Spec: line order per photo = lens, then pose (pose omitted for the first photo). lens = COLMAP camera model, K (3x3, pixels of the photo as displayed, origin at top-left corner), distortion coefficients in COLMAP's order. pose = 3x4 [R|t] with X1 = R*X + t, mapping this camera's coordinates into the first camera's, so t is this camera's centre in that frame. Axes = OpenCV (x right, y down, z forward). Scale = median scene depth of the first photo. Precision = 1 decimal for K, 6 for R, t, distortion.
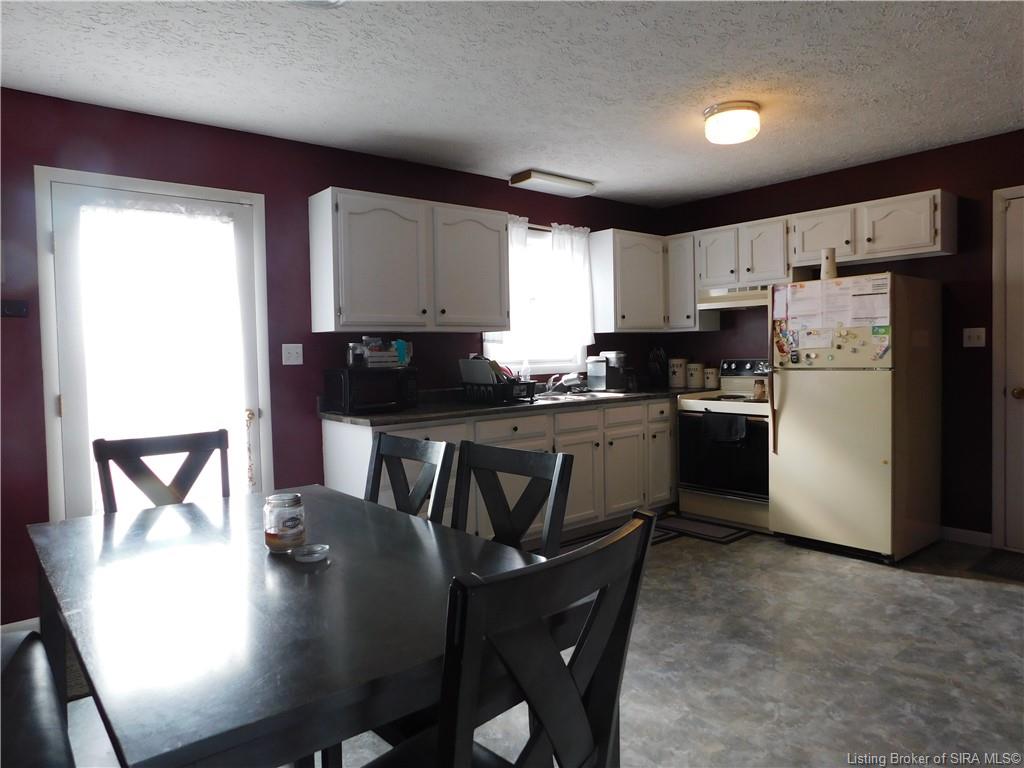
lens RADIAL K [[678.9, 0, 510.1], [0, 678.9, 384.2], [0, 0, 1]] dist [-0.045246, 0.019034]
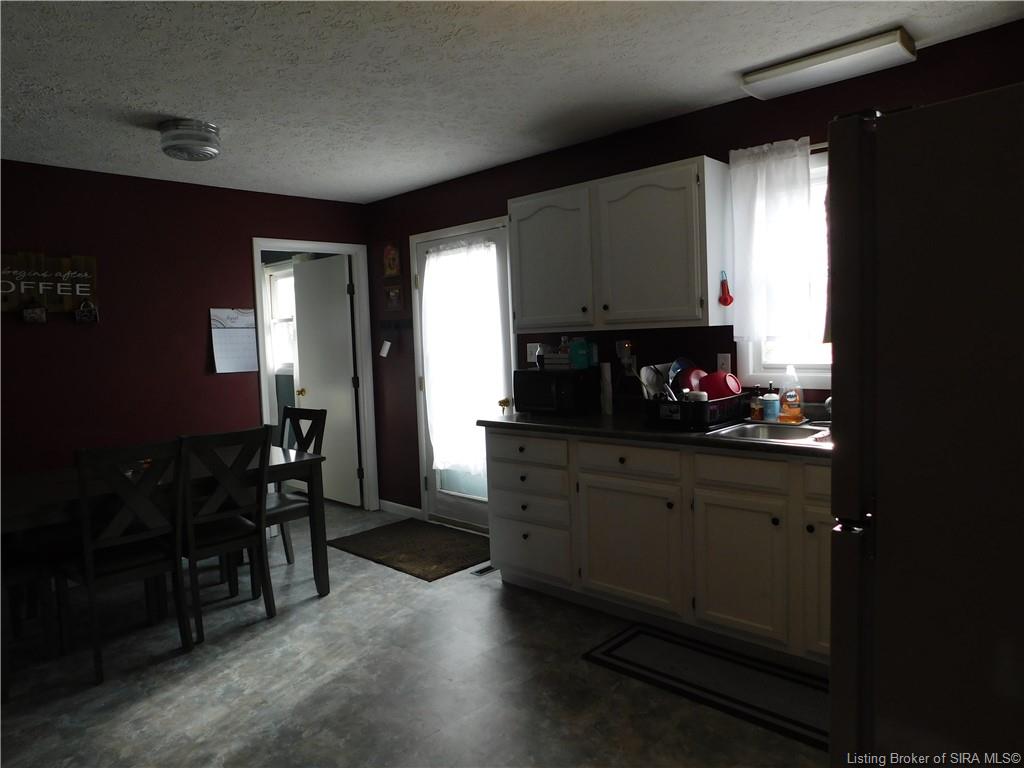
lens RADIAL K [[678.9, 0, 510.0], [0, 678.9, 380.9], [0, 0, 1]] dist [-0.045246, 0.019034]
pose [[0.113274, 0.082405, -0.990141, 0.872428], [-0.008643, 0.996599, 0.081954, -0.099295], [0.993526, -0.000726, 0.113601, 0.928488]]
